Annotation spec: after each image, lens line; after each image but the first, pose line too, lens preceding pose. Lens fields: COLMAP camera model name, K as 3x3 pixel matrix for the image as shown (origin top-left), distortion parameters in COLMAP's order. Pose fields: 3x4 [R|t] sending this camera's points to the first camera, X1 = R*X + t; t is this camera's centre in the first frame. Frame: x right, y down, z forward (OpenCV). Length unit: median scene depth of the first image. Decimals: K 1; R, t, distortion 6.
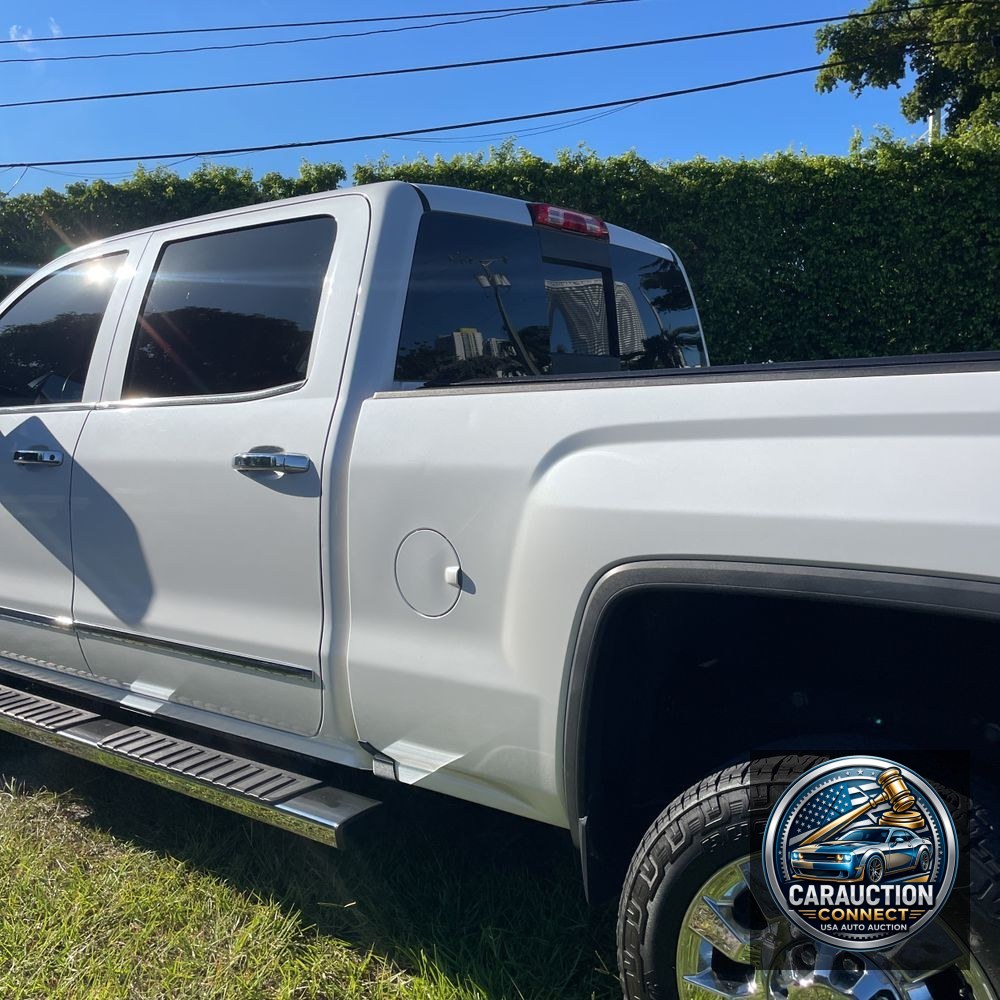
lens RADIAL K [[1009.8, 0, 510.1], [0, 1009.8, 481.0], [0, 0, 1]] dist [0.104166, -0.171889]
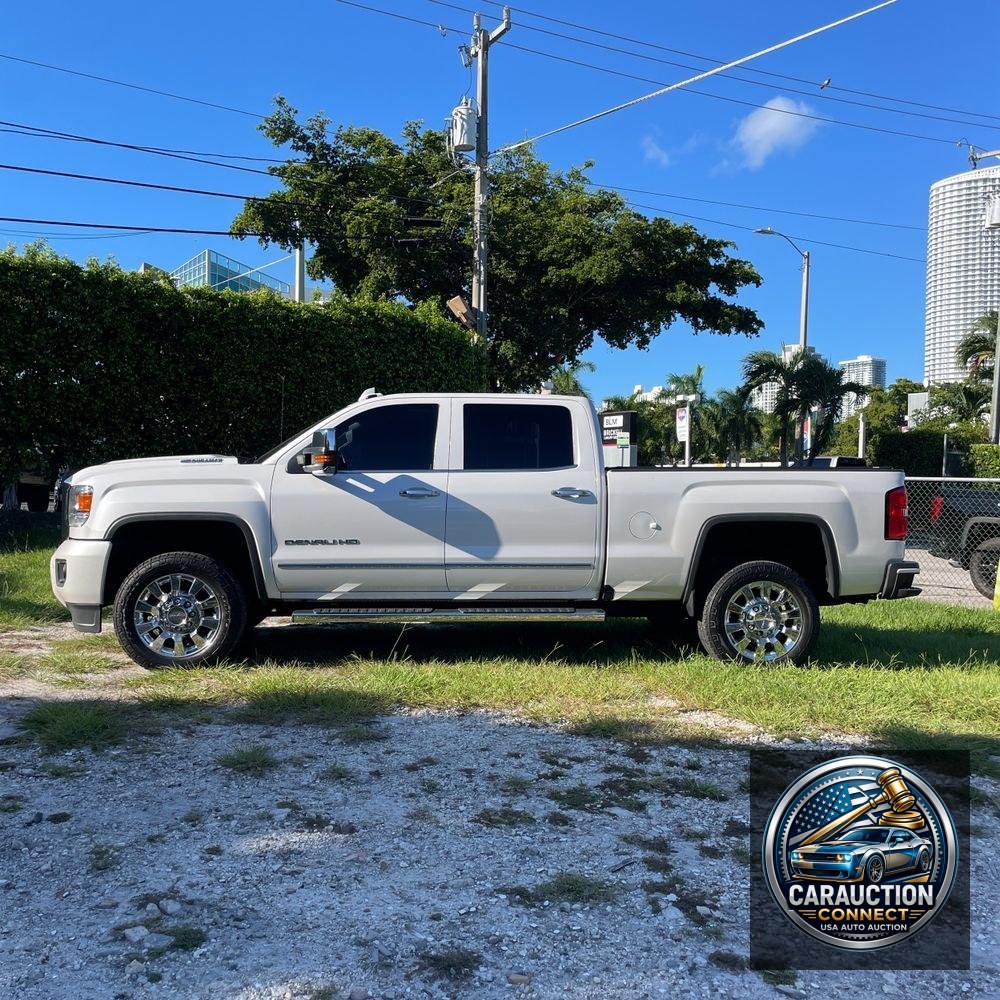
lens RADIAL K [[1009.8, 0, 510.1], [0, 1009.8, 481.0], [0, 0, 1]] dist [0.104166, -0.171889]
pose [[0.722974, 0.025381, 0.690409, -1.917150], [0.028322, 0.997396, -0.066325, 0.109406], [-0.690294, 0.067505, 0.720373, -0.769979]]
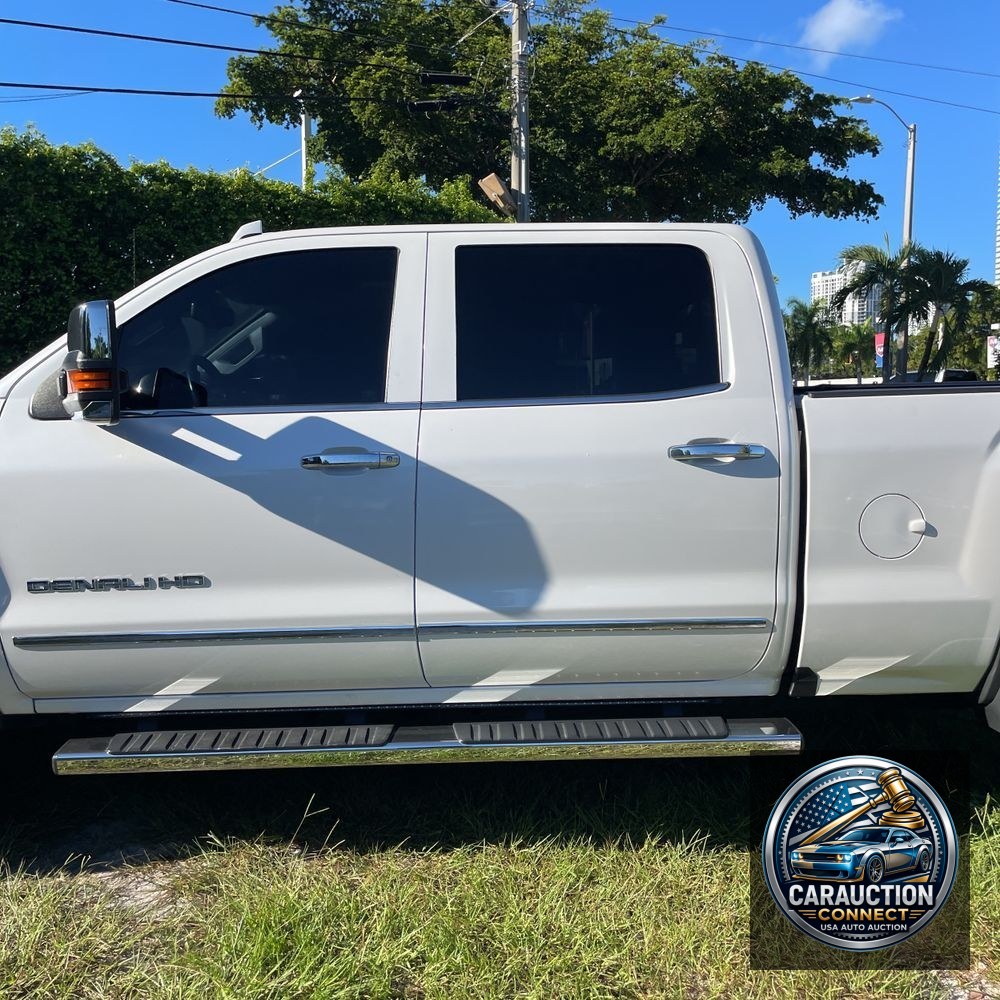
lens RADIAL K [[981.7, 0, 500.0], [0, 981.7, 500.0], [0, 0, 1]] dist [0.078873, 0.000305]
pose [[0.764864, -0.051948, 0.642094, -0.966156], [0.046569, 0.998594, 0.025316, -0.001593], [-0.642506, 0.010538, 0.766208, 0.230379]]
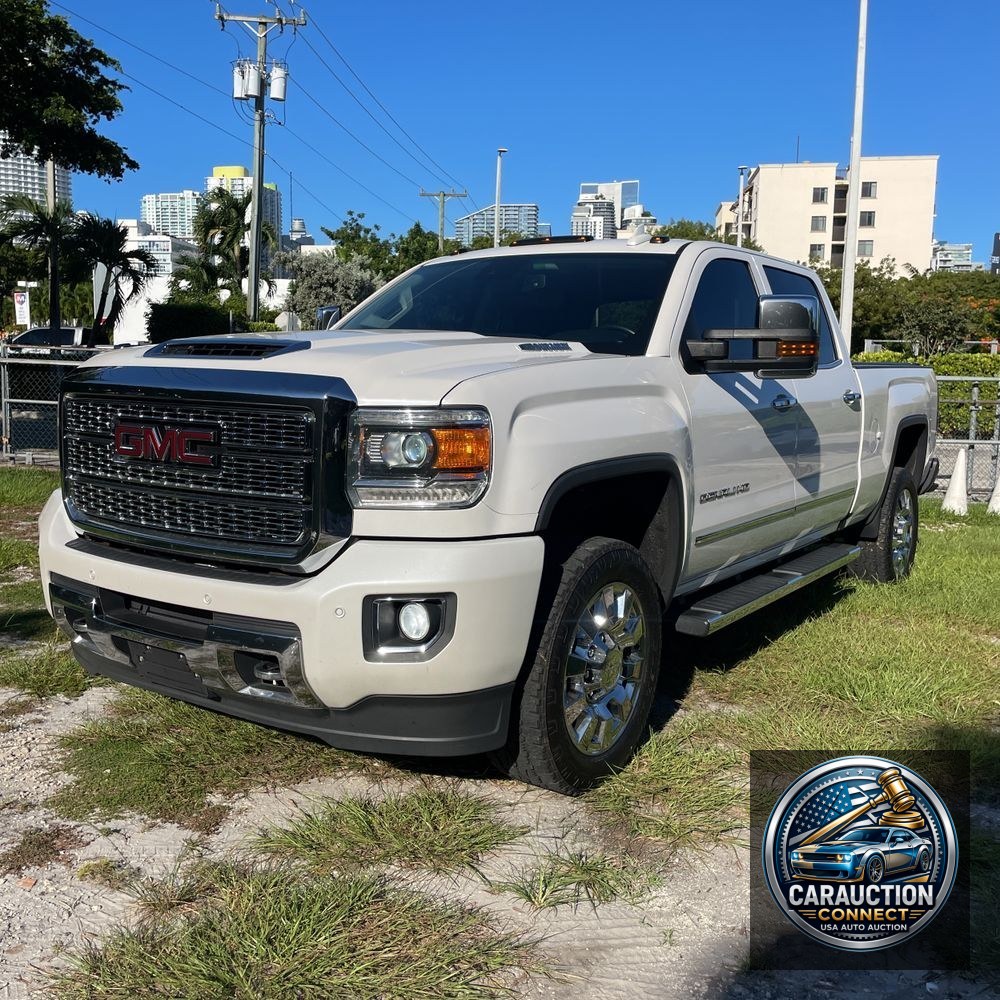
lens RADIAL K [[1009.8, 0, 510.1], [0, 1009.8, 481.0], [0, 0, 1]] dist [0.104166, -0.171889]
pose [[-0.096662, -0.091854, 0.991070, -1.909849], [0.055925, 0.993658, 0.097549, -0.075127], [-0.993745, 0.064855, -0.090912, 1.578276]]
